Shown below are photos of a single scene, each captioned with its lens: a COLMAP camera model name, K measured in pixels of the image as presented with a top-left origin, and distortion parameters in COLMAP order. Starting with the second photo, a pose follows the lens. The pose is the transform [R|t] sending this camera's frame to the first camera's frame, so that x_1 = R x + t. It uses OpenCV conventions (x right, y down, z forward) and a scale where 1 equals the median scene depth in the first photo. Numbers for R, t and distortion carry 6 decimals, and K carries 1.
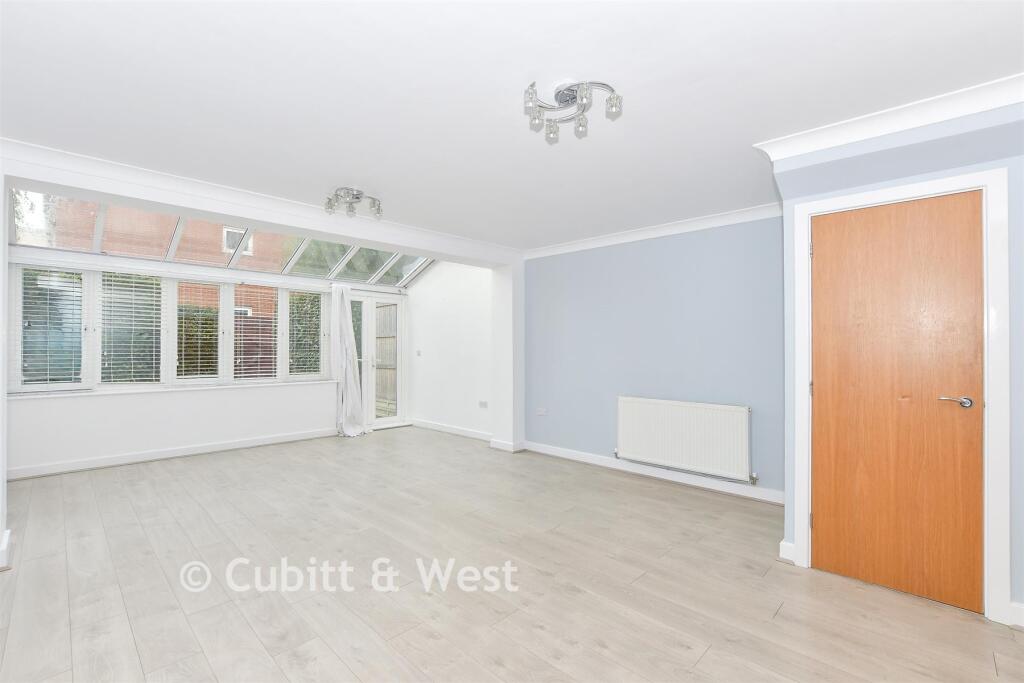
lens RADIAL K [[455.0, 0, 507.7], [0, 455.0, 341.8], [0, 0, 1]] dist [-0.001355, 0.000175]
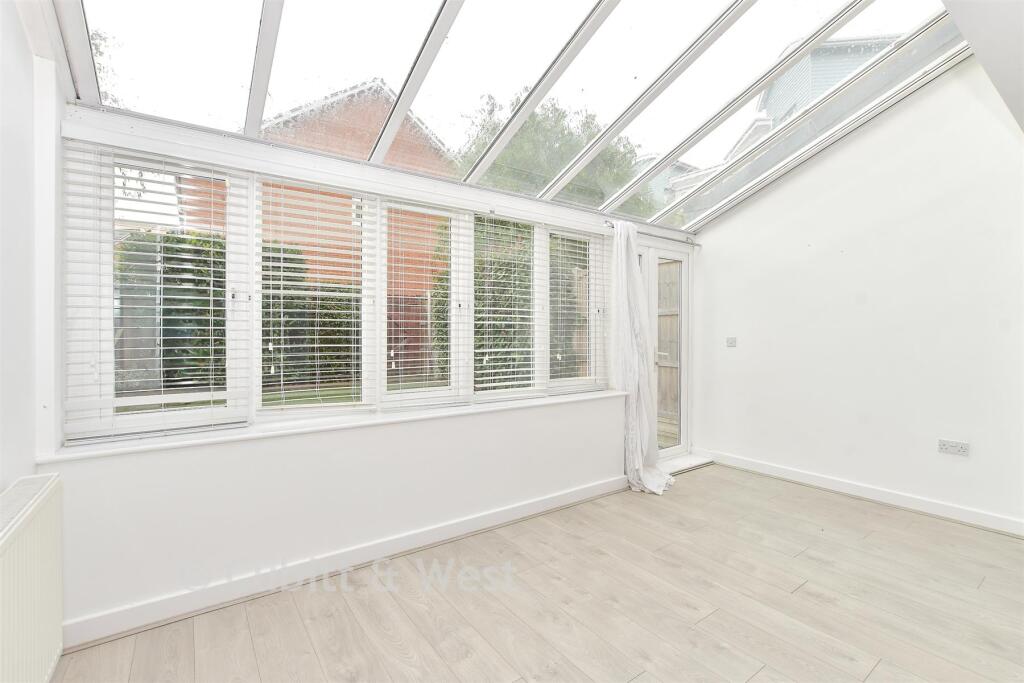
lens RADIAL K [[450.9, 0, 512.0], [0, 450.9, 341.5], [0, 0, 1]] dist [-0.013503, 0.000021]
pose [[0.985078, -0.001884, -0.172099, -0.464884], [0.007133, 0.999528, 0.029888, 0.005947], [0.171961, -0.030669, 0.984626, 0.479267]]
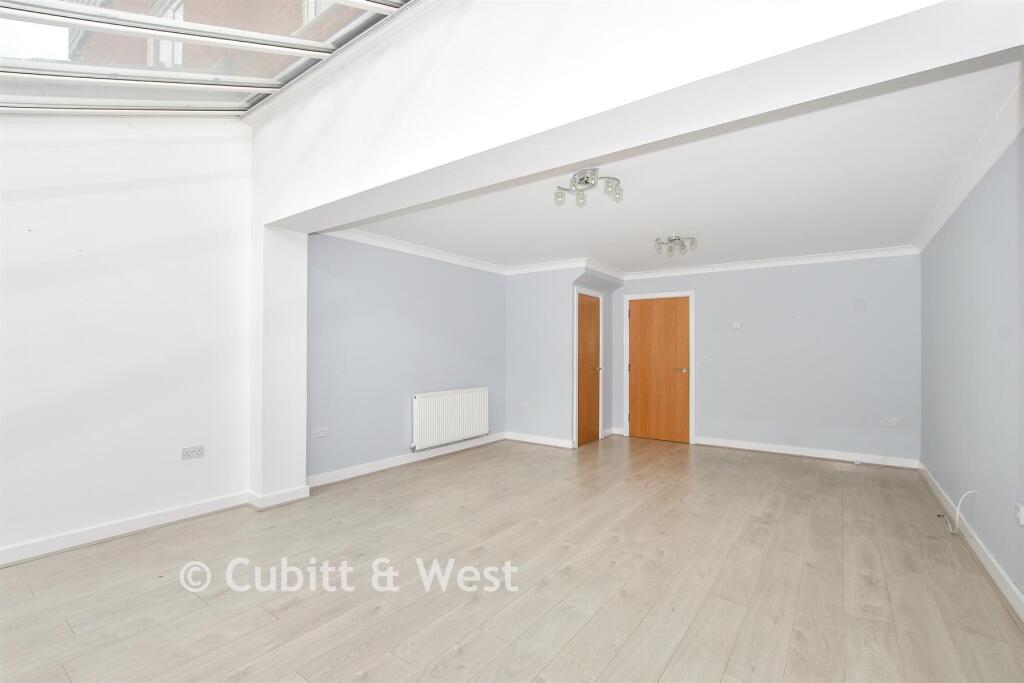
lens RADIAL K [[455.0, 0, 507.7], [0, 455.0, 341.8], [0, 0, 1]] dist [-0.001355, 0.000175]
pose [[-0.151013, 0.016907, 0.988387, -0.691265], [-0.020641, 0.999582, -0.020253, 0.008187], [-0.988316, -0.023460, -0.150601, 0.753204]]
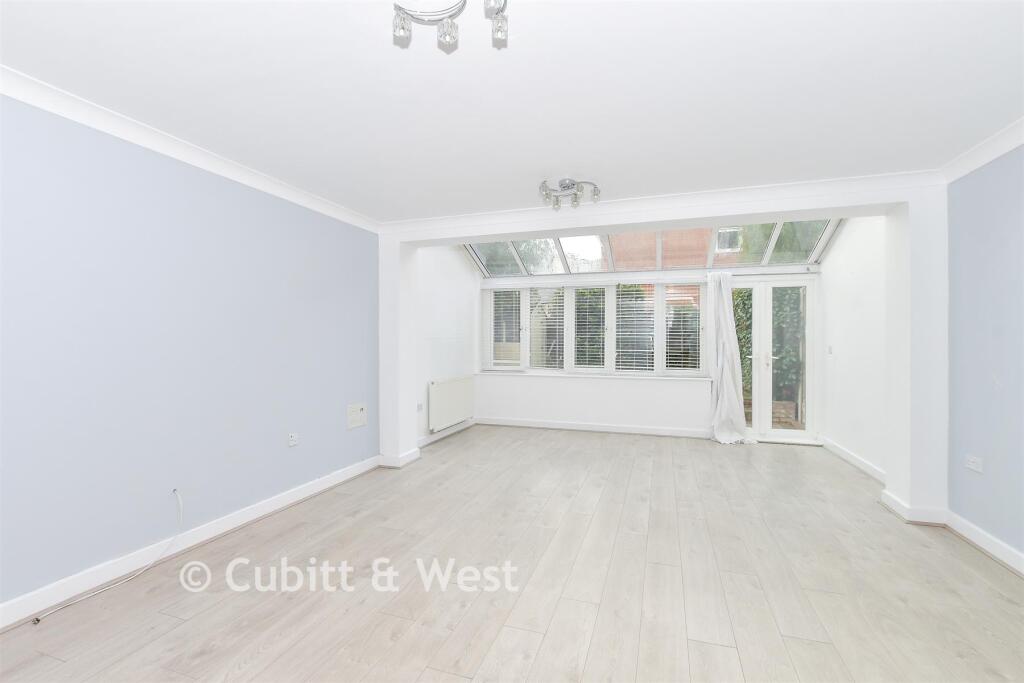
lens RADIAL K [[450.9, 0, 512.0], [0, 450.9, 341.5], [0, 0, 1]] dist [-0.013503, 0.000021]
pose [[0.447519, -0.000791, -0.894274, 0.275980], [0.009476, 0.999948, 0.003858, 0.004467], [0.894224, -0.010200, 0.447503, 0.271620]]
